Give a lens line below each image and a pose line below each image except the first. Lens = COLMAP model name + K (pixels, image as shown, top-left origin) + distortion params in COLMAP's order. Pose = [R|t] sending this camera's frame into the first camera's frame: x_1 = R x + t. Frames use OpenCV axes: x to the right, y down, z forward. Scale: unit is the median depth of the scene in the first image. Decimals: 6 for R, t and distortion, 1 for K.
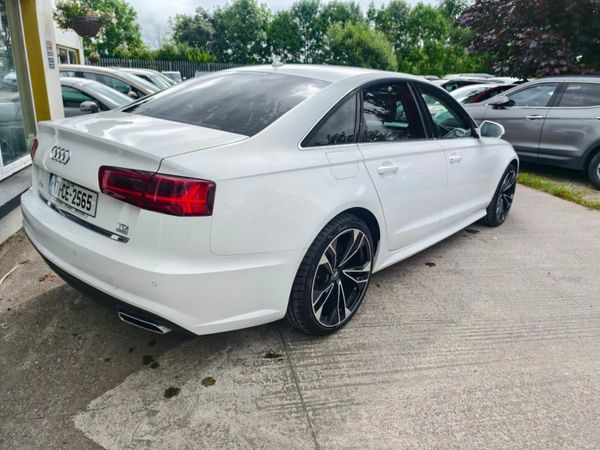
lens RADIAL K [[421.4, 0, 304.6], [0, 421.4, 218.5], [0, 0, 1]] dist [0.004501, -0.001377]
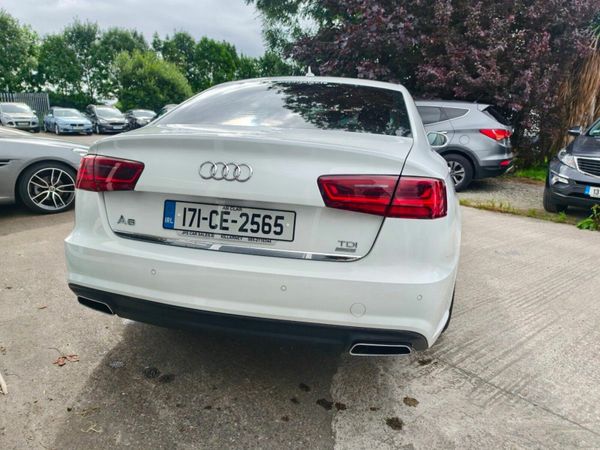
lens RADIAL K [[421.3, 0, 297.2], [0, 421.3, 228.4], [0, 0, 1]] dist [0.027489, -0.032224]
pose [[0.887228, -0.129784, 0.442700, -0.237907], [0.151742, 0.988316, -0.014372, -0.004182], [-0.435662, 0.079928, 0.896554, 0.071577]]
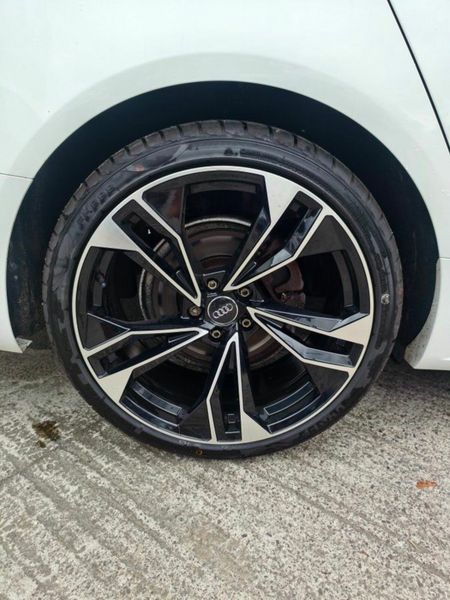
lens RADIAL K [[437.9, 0, 225.0], [0, 437.9, 300.0], [0, 0, 1]] dist [-0.002838, -0.003880]
pose [[0.643724, 0.246122, -0.724599, 0.117737], [-0.201818, 0.967948, 0.149487, 0.024290], [0.738166, 0.050009, 0.672763, 0.262719]]
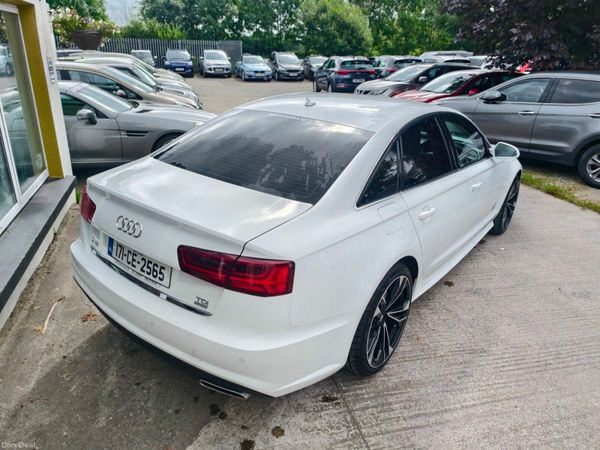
lens RADIAL K [[420.4, 0, 292.4], [0, 420.4, 222.6], [0, 0, 1]] dist [0.007136, -0.003577]
pose [[0.999046, -0.026582, 0.034644, -0.062761], [0.024070, 0.997185, 0.071011, -0.064651], [-0.036434, -0.070110, 0.996874, -0.010056]]
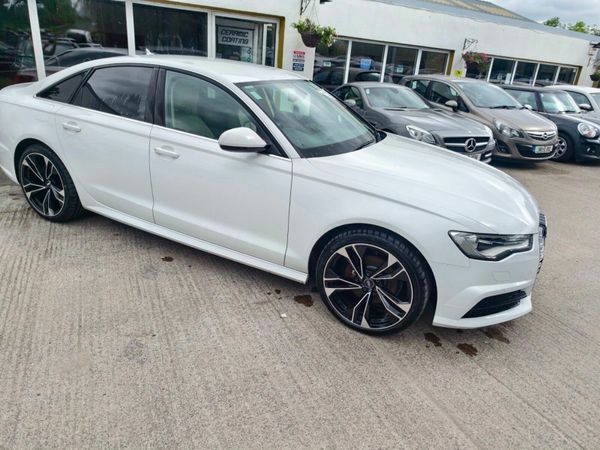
lens RADIAL K [[418.1, 0, 302.6], [0, 418.1, 226.8], [0, 0, 1]] dist [0.009562, -0.001710]
pose [[0.251447, 0.333703, -0.908524, 0.622335], [-0.361832, 0.903031, 0.231543, -0.148769], [0.897692, 0.270513, 0.347809, 0.470084]]
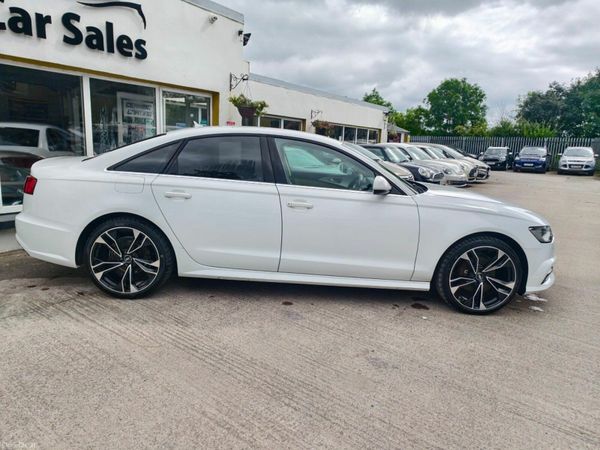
lens RADIAL K [[416.4, 0, 302.2], [0, 416.4, 225.7], [0, 0, 1]] dist [0.011497, -0.007730]
pose [[0.669080, 0.128883, -0.731930, 0.537203], [-0.240445, 0.969420, -0.049097, -0.019192], [0.703220, 0.208839, 0.679609, 0.143160]]
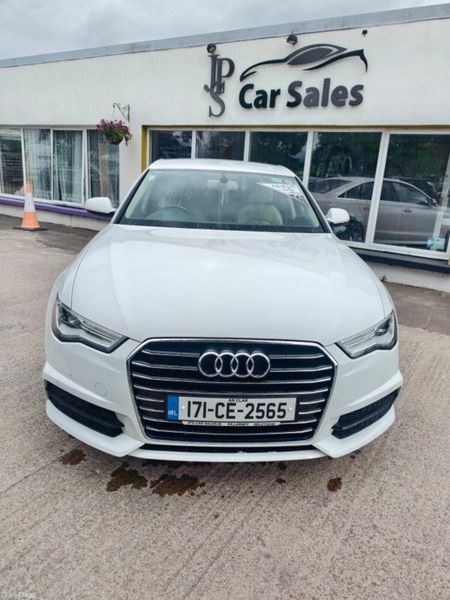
lens RADIAL K [[421.4, 0, 233.3], [0, 421.4, 296.0], [0, 0, 1]] dist [0.004501, -0.001377]
pose [[-0.710779, 0.103320, -0.695786, 0.469508], [-0.307037, 0.844378, 0.439038, -0.282472], [0.632868, 0.525691, -0.568443, 0.951897]]
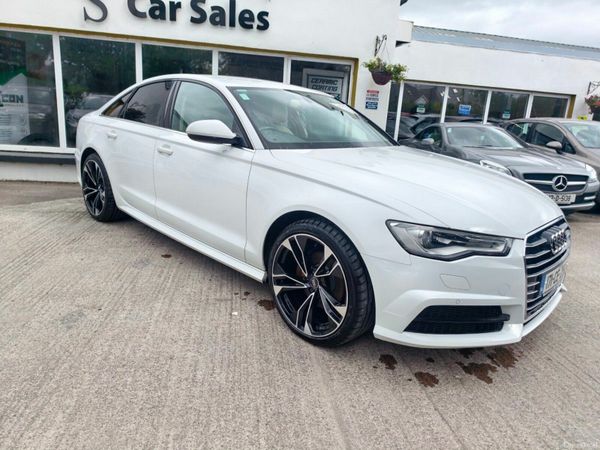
lens RADIAL K [[417.0, 0, 301.8], [0, 417.0, 222.2], [0, 0, 1]] dist [0.009197, -0.003660]
pose [[-0.056233, 0.195998, -0.978991, 0.629865], [-0.369668, 0.906769, 0.202772, -0.145192], [0.927461, 0.373304, 0.021464, 0.634622]]
